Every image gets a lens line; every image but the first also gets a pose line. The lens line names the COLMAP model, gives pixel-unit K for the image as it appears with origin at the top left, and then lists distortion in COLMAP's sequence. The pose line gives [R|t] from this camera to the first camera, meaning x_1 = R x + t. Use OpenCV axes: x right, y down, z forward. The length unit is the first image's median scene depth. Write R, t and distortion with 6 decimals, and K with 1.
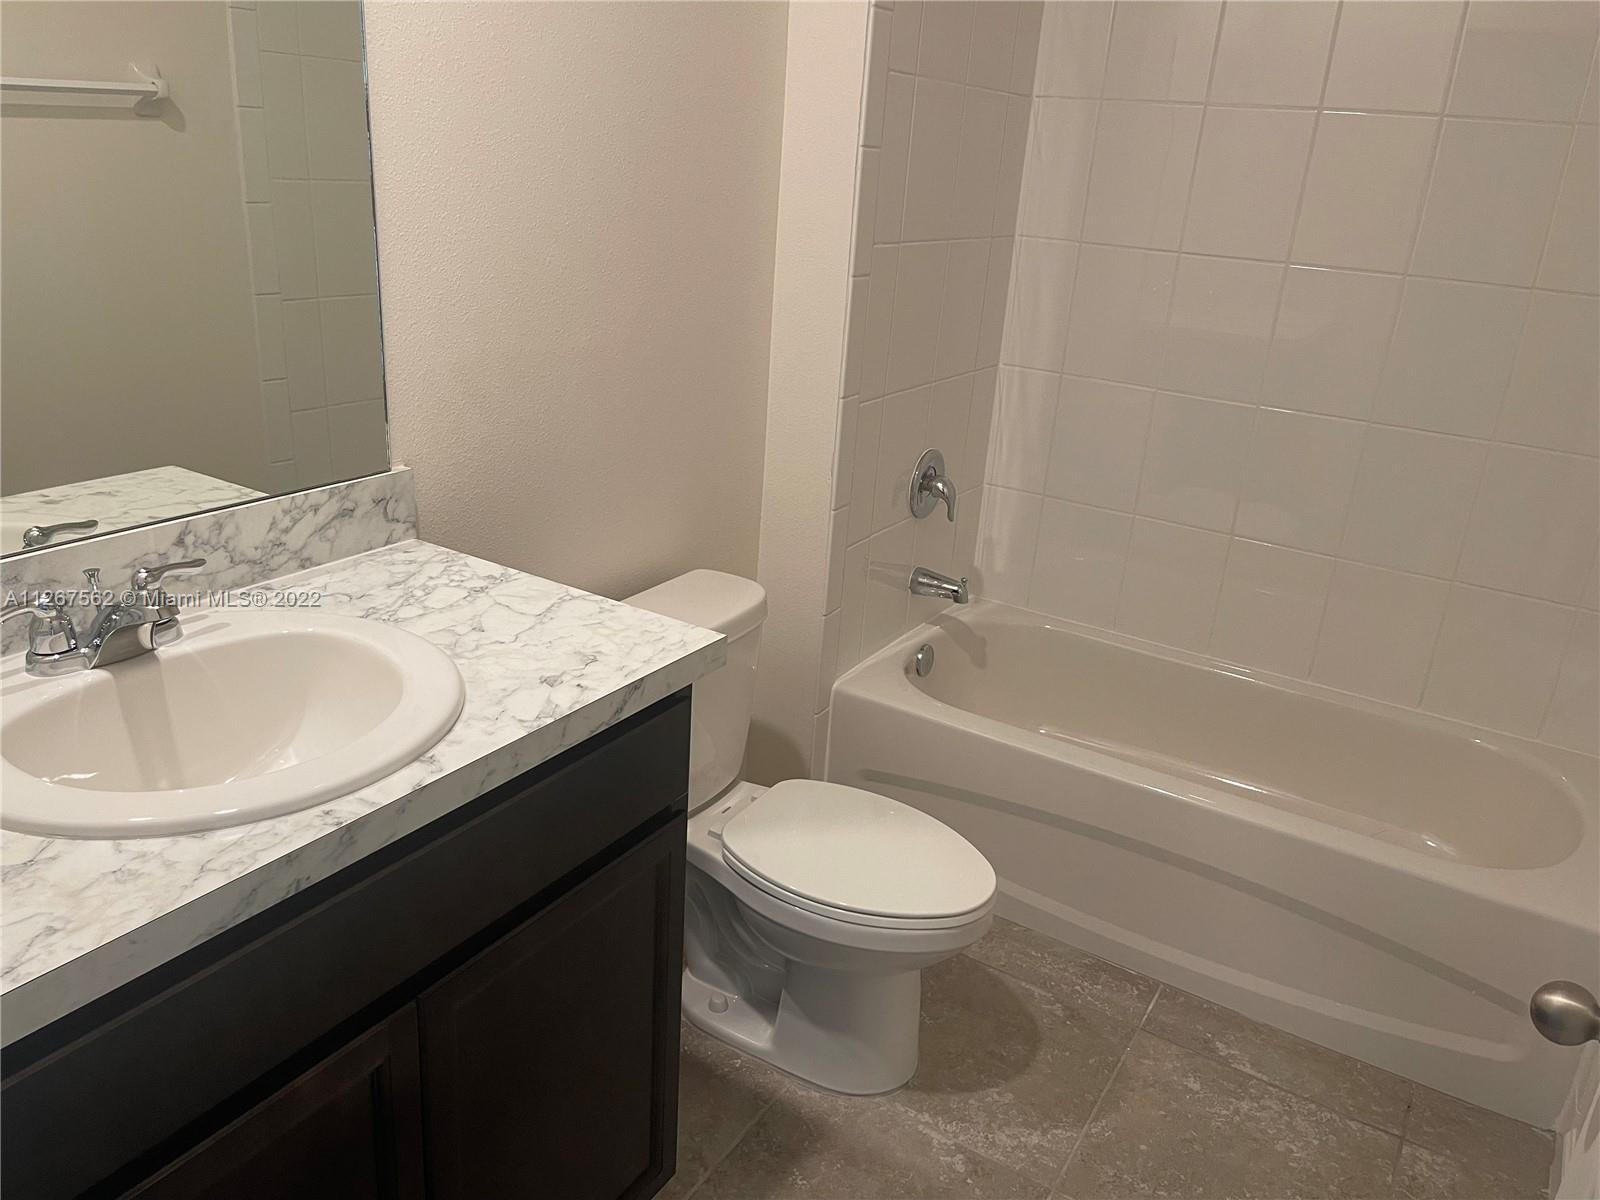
lens RADIAL K [[1211.0, 0, 789.2], [0, 1211.0, 601.4], [0, 0, 1]] dist [0.061947, -0.081969]
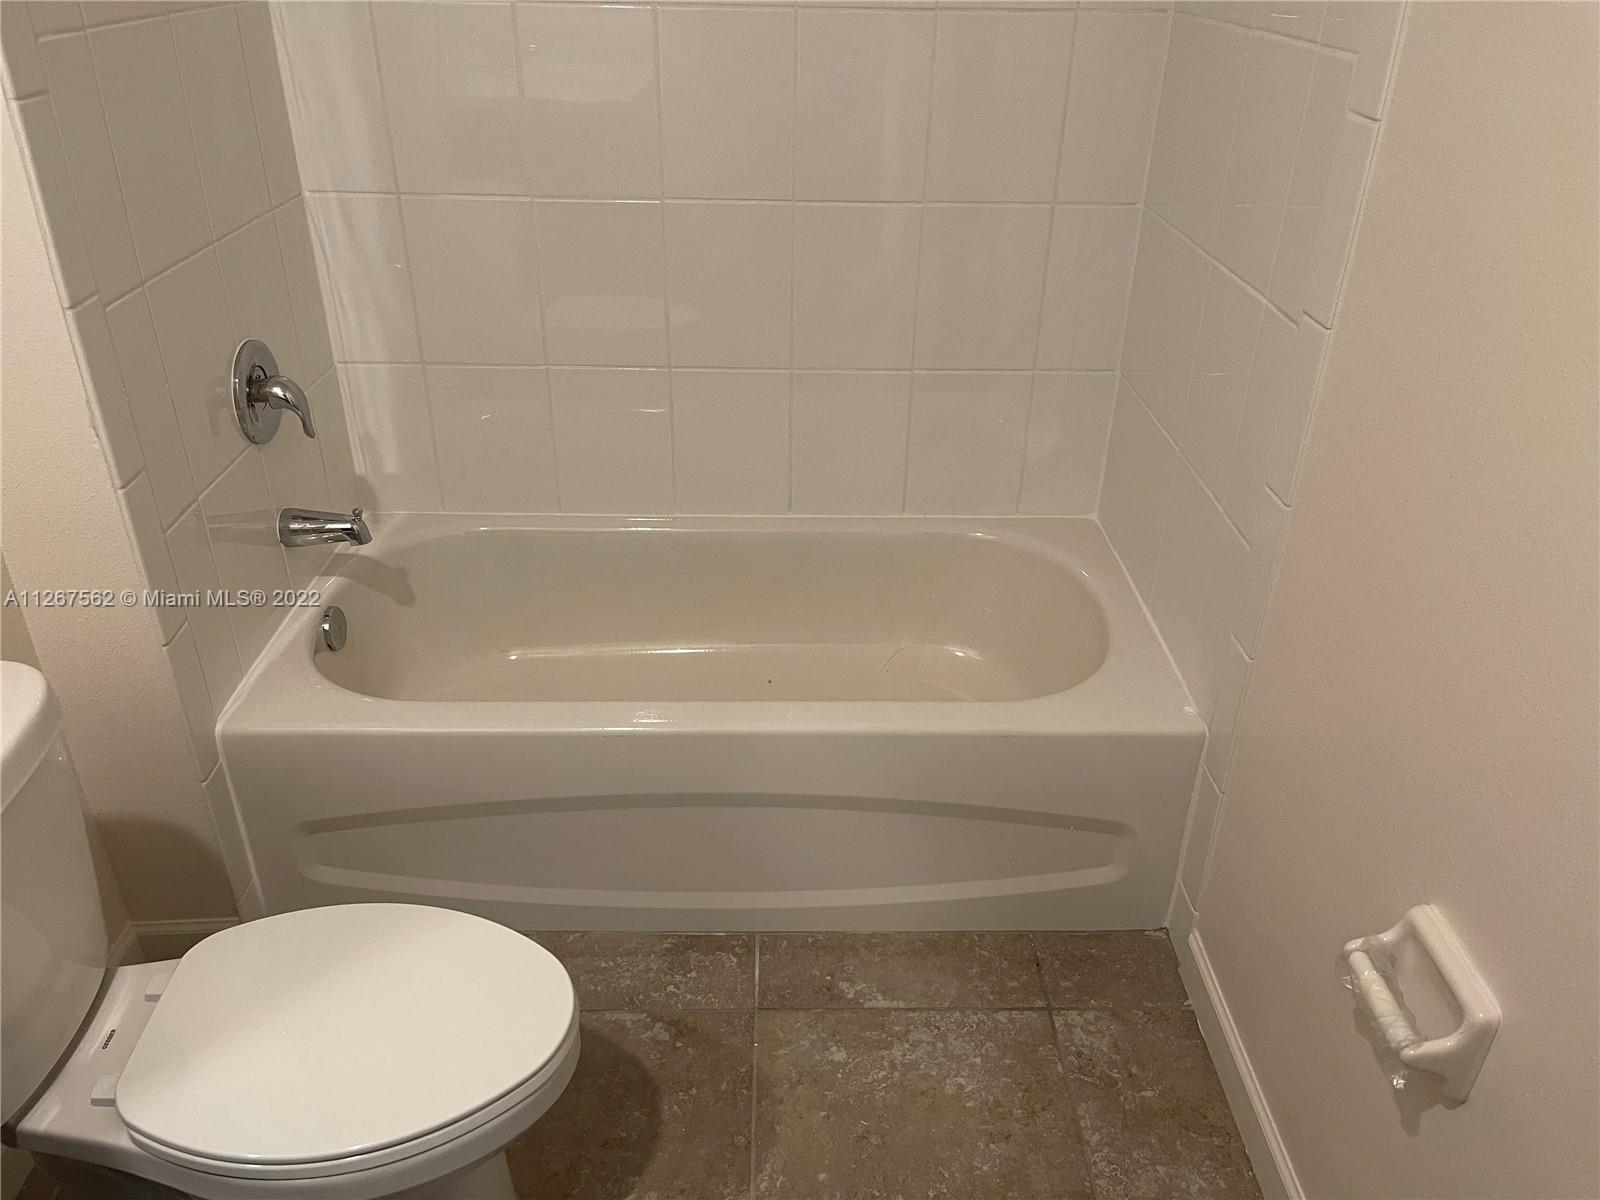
lens RADIAL K [[1211.0, 0, 795.1], [0, 1211.0, 598.9], [0, 0, 1]] dist [0.061947, -0.081969]
pose [[0.838226, -0.312991, 0.446558, 0.025882], [0.231235, 0.945626, 0.228740, -0.080687], [-0.493870, -0.088476, 0.865022, 0.267688]]
